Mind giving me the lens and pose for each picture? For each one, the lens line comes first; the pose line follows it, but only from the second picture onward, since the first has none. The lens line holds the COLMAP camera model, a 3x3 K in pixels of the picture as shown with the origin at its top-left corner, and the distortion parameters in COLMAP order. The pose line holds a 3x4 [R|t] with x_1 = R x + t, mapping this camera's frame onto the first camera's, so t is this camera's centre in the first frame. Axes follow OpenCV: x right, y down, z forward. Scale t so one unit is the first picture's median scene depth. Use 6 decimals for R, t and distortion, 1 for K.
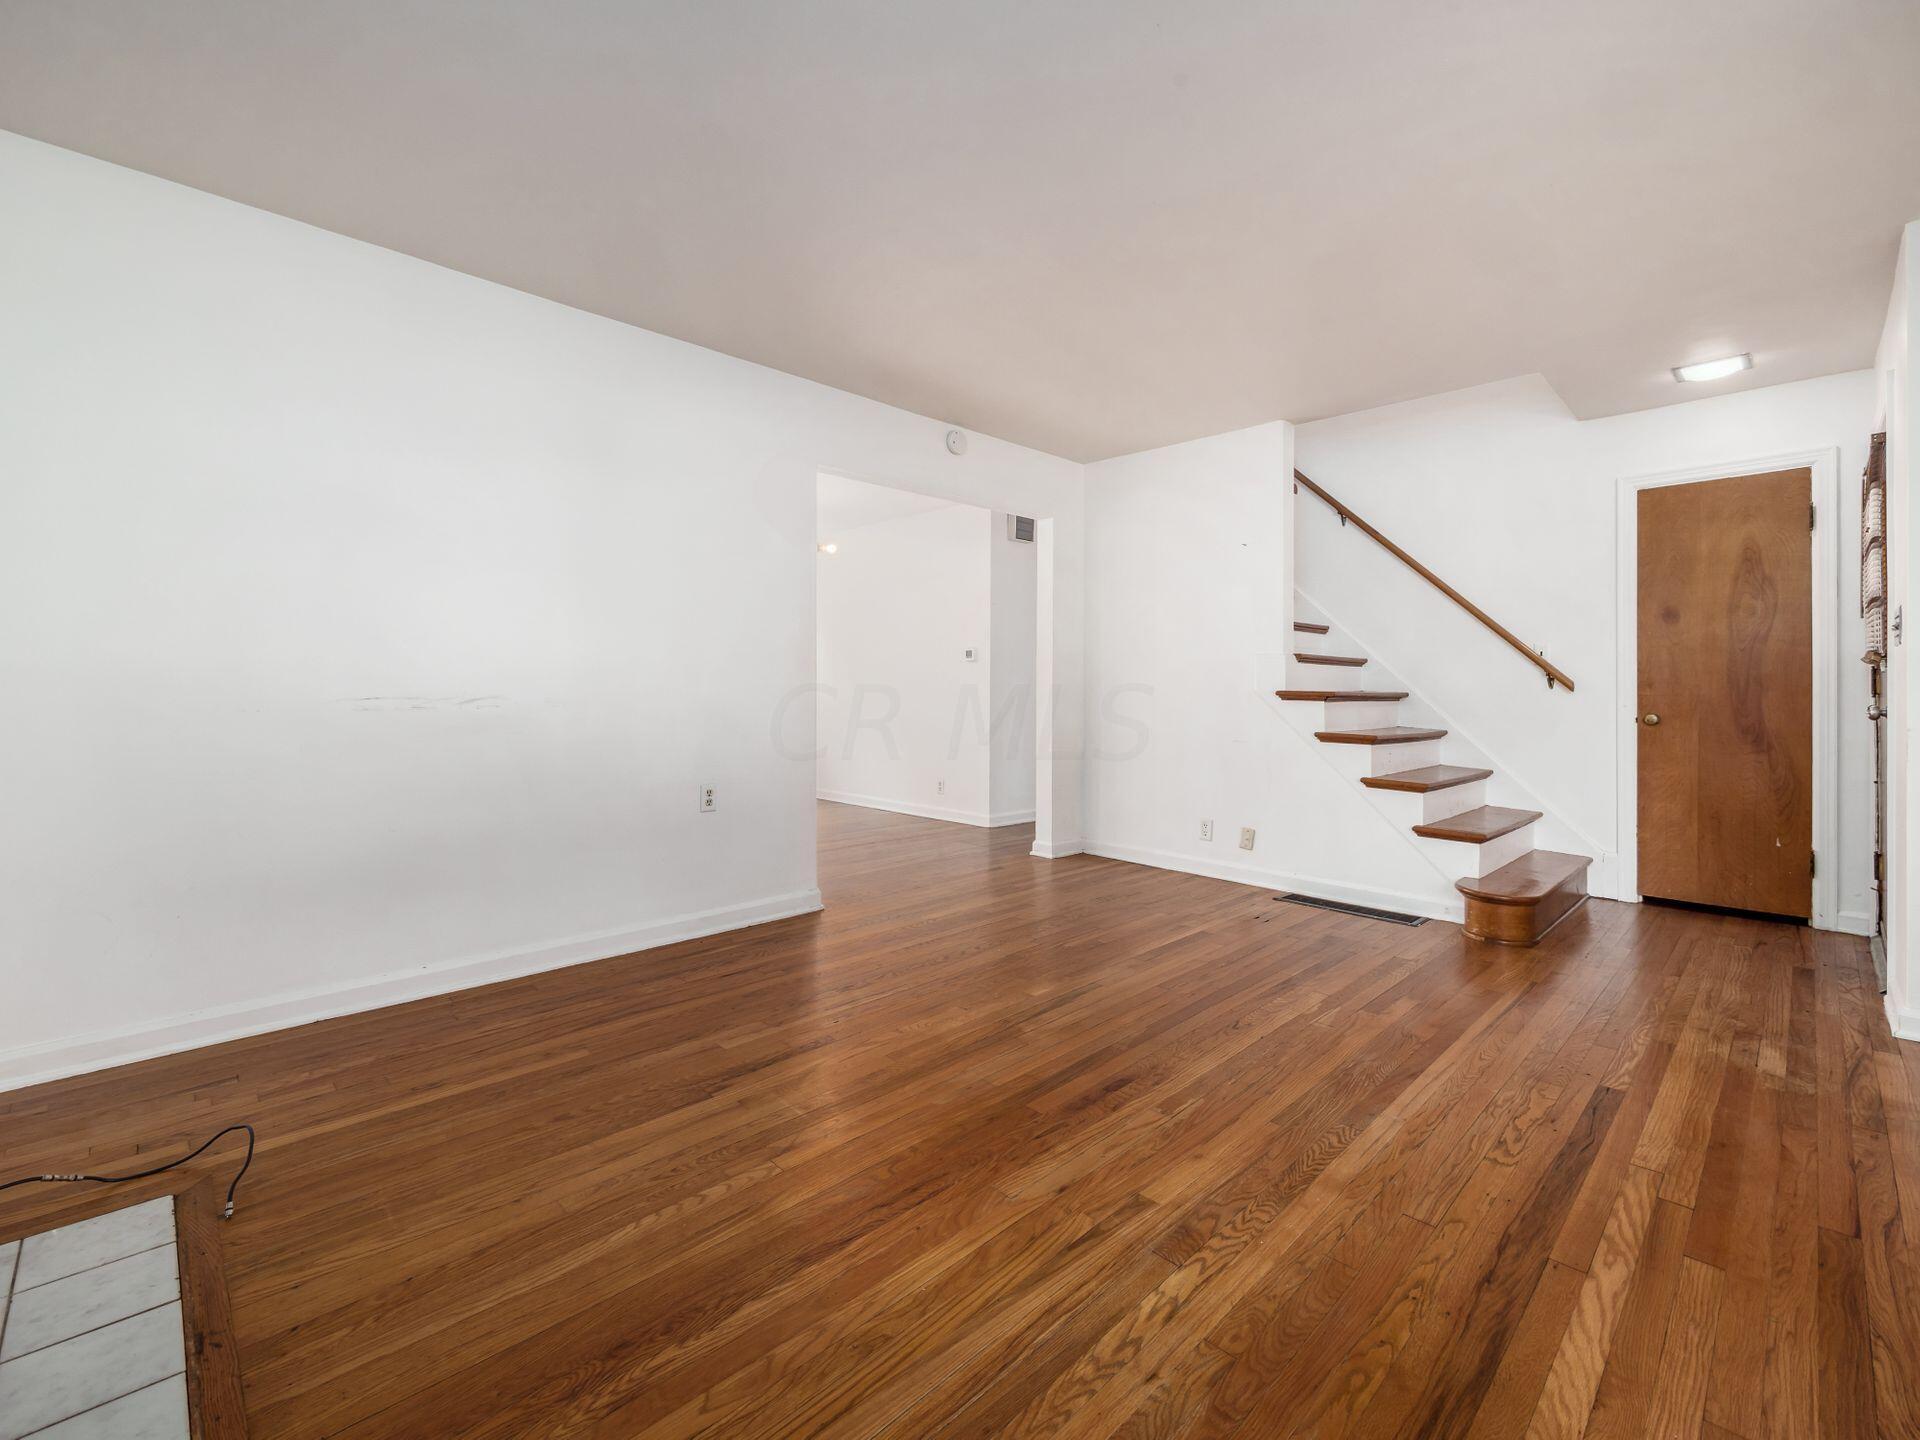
lens RADIAL K [[838.8, 0, 961.7], [0, 838.8, 693.9], [0, 0, 1]] dist [-0.000030, 0.000494]
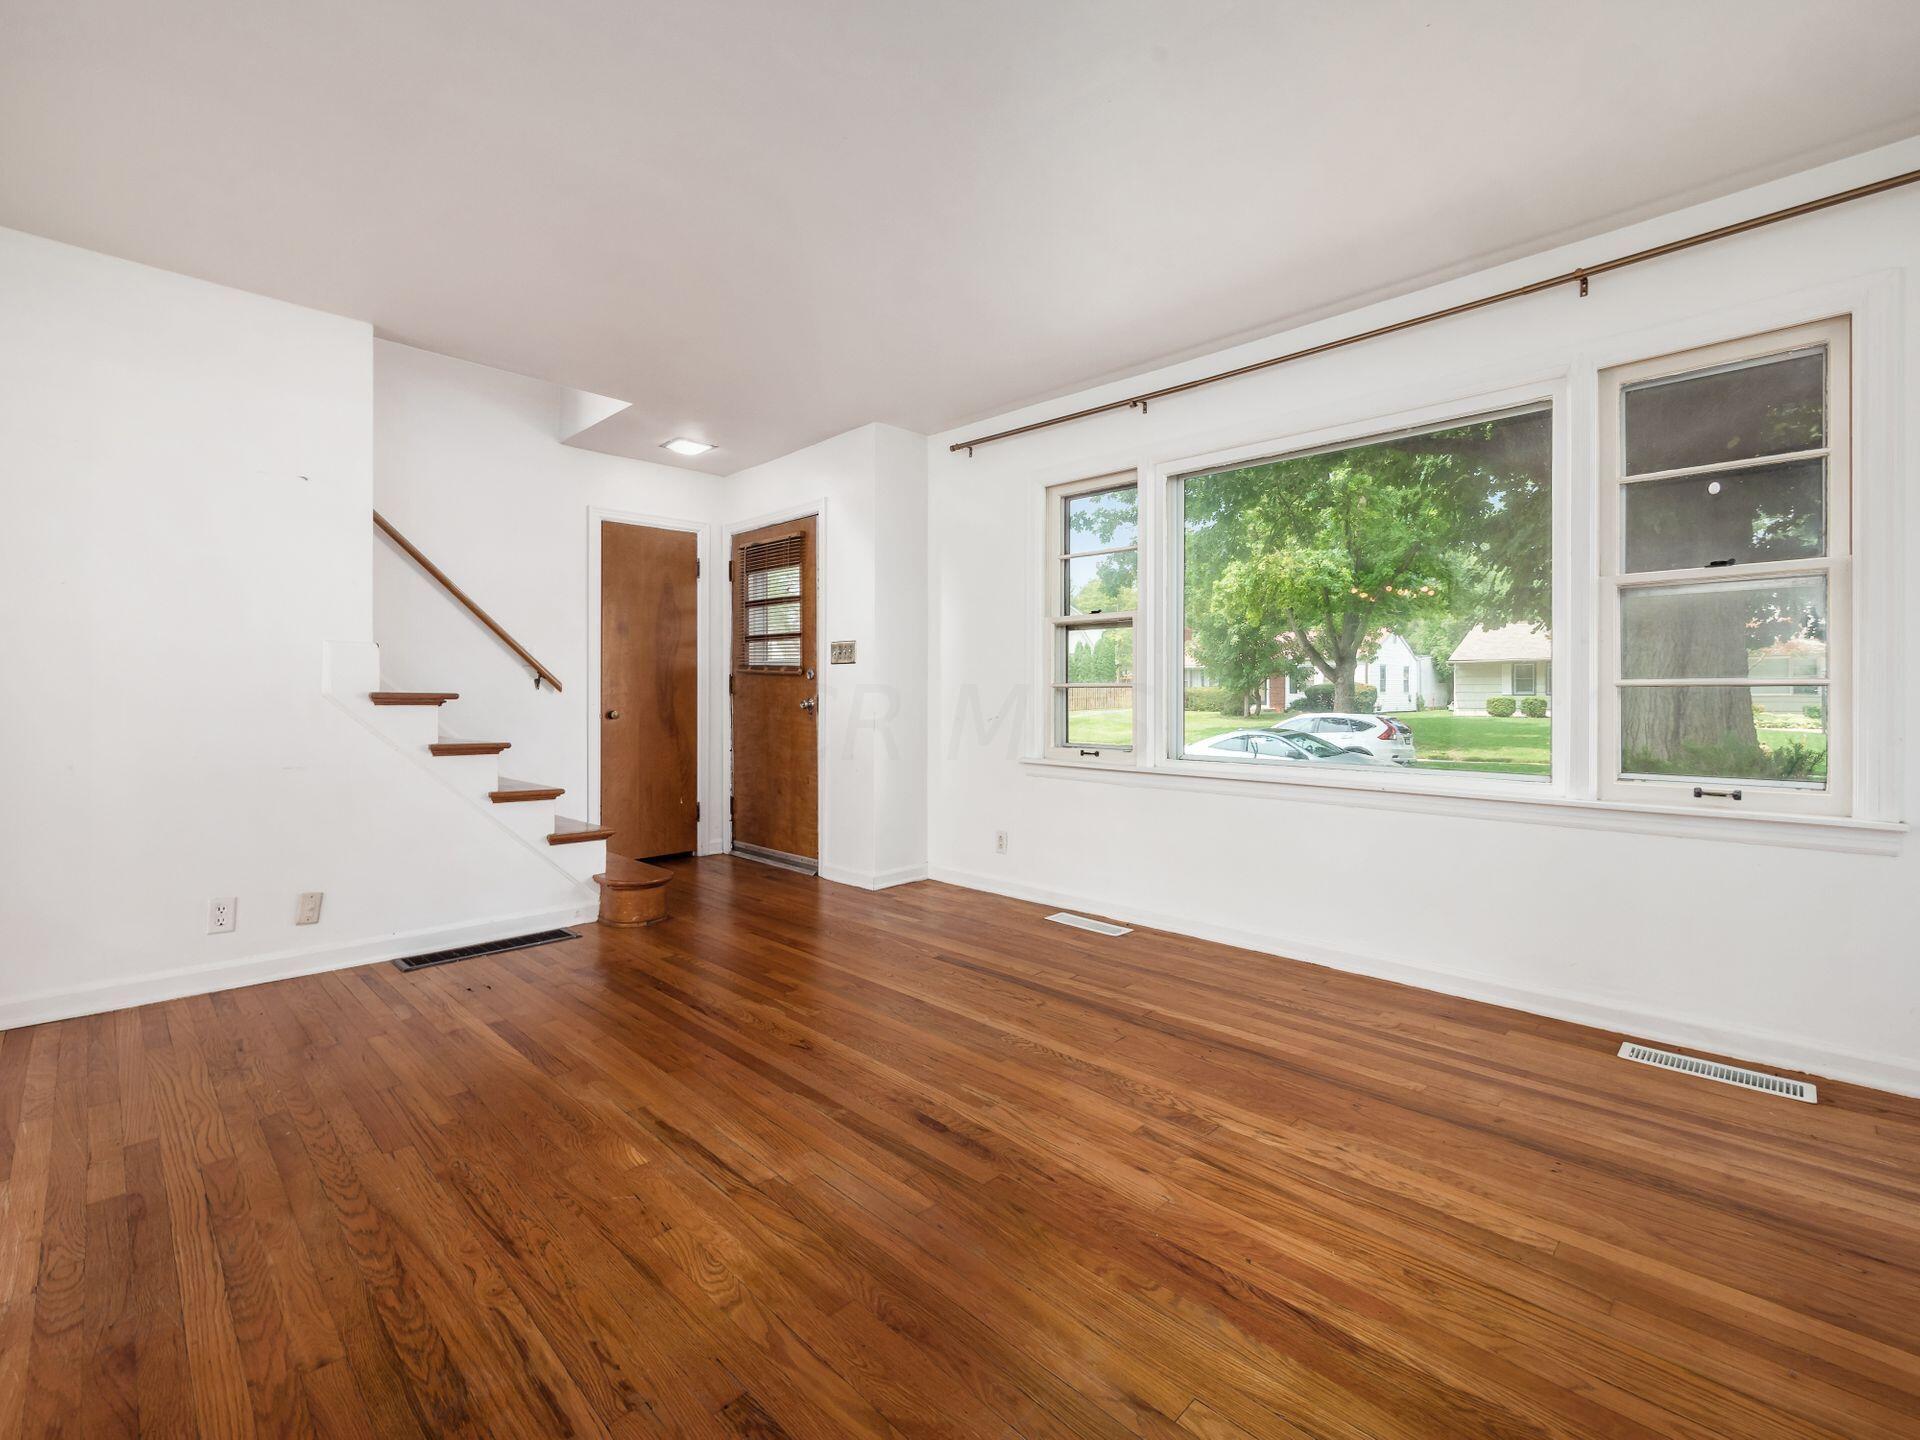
lens RADIAL K [[838.8, 0, 961.7], [0, 838.8, 693.9], [0, 0, 1]] dist [-0.000030, 0.000494]
pose [[-0.020737, -0.006085, 0.999766, -0.855826], [0.003478, 0.999975, 0.006158, -0.011231], [-0.999779, 0.003605, -0.020715, 1.157401]]
